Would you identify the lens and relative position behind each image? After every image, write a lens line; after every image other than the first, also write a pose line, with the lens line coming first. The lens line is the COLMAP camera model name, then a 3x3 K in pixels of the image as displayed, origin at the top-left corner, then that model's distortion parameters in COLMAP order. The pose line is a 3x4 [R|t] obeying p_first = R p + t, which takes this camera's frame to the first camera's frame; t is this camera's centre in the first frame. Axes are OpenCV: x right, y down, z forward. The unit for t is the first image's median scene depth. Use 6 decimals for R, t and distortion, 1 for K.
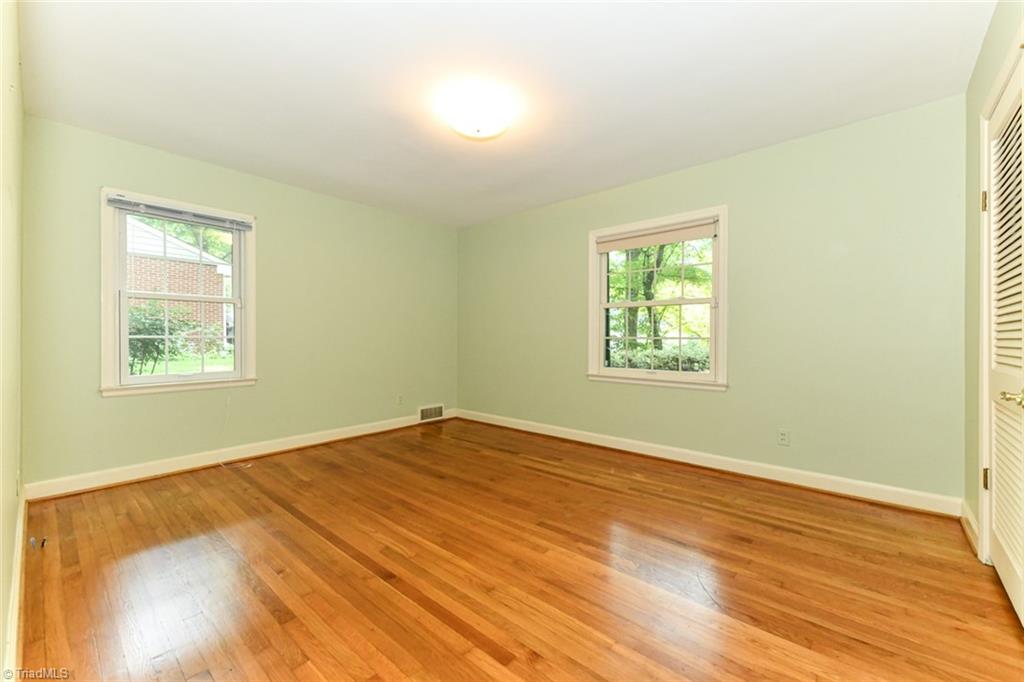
lens RADIAL K [[412.7, 0, 514.1], [0, 412.7, 336.9], [0, 0, 1]] dist [0.008699, -0.002002]
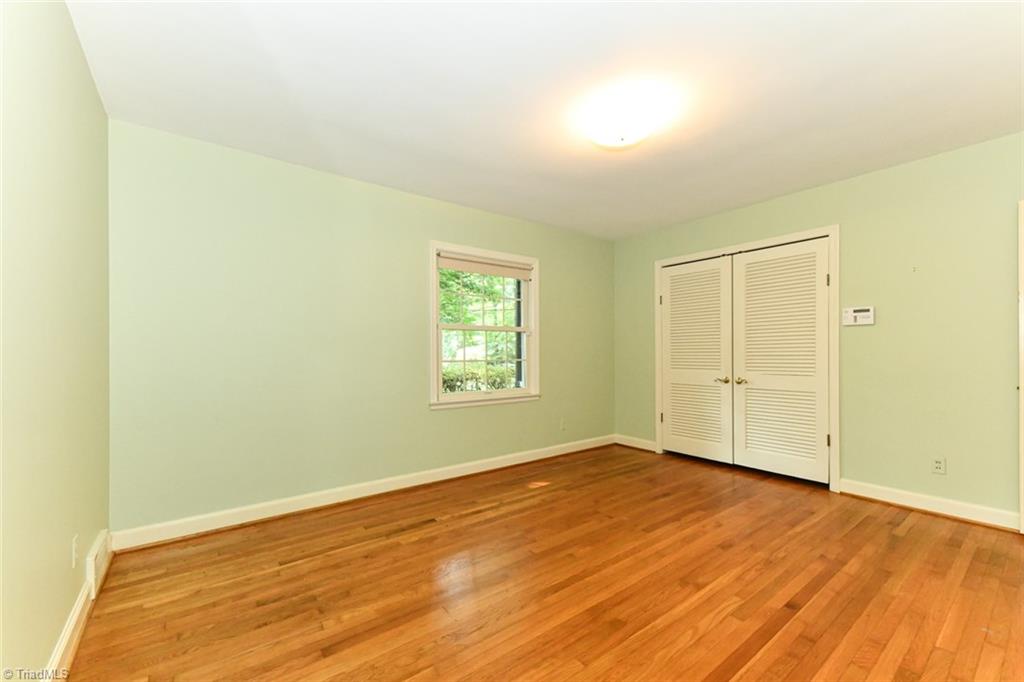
lens RADIAL K [[412.7, 0, 511.9], [0, 412.7, 350.2], [0, 0, 1]] dist [0.008699, -0.002002]
pose [[0.192769, 0.000375, 0.981244, -0.990565], [0.003303, 0.999994, -0.001031, -0.031868], [-0.981239, 0.003439, 0.192767, 1.023496]]
